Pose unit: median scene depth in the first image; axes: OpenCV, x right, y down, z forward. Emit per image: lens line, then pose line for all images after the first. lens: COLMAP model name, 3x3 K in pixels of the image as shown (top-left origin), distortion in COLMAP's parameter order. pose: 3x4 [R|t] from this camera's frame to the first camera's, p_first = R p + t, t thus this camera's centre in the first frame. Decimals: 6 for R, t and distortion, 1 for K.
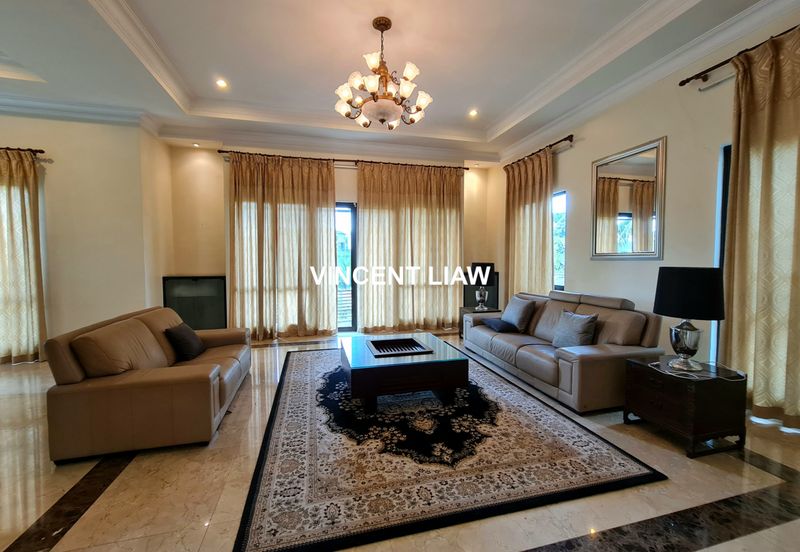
lens RADIAL K [[326.2, 0, 397.5], [0, 326.2, 275.2], [0, 0, 1]] dist [-0.001990, 0.000279]
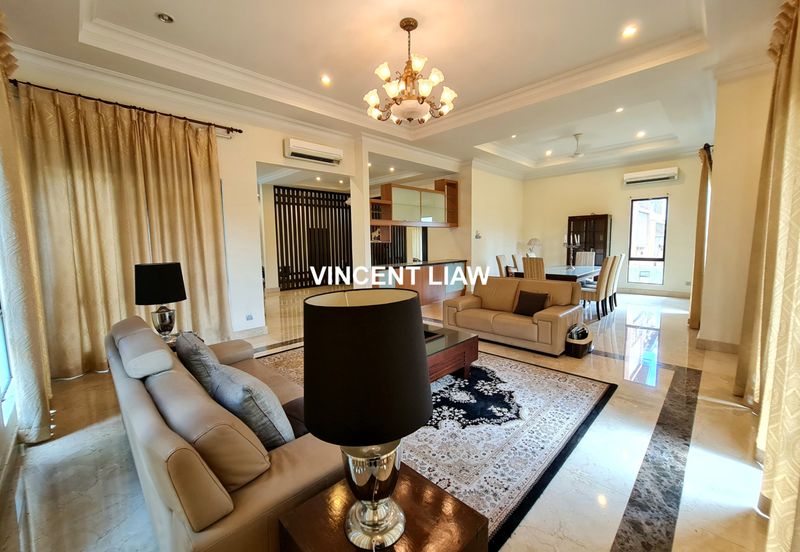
lens RADIAL K [[326.2, 0, 395.1], [0, 326.2, 273.1], [0, 0, 1]] dist [-0.001990, 0.000279]
pose [[0.864071, -0.072742, 0.498087, -0.698404], [0.044774, 0.996688, 0.067887, -0.073592], [-0.501375, -0.036358, 0.864466, 0.138161]]
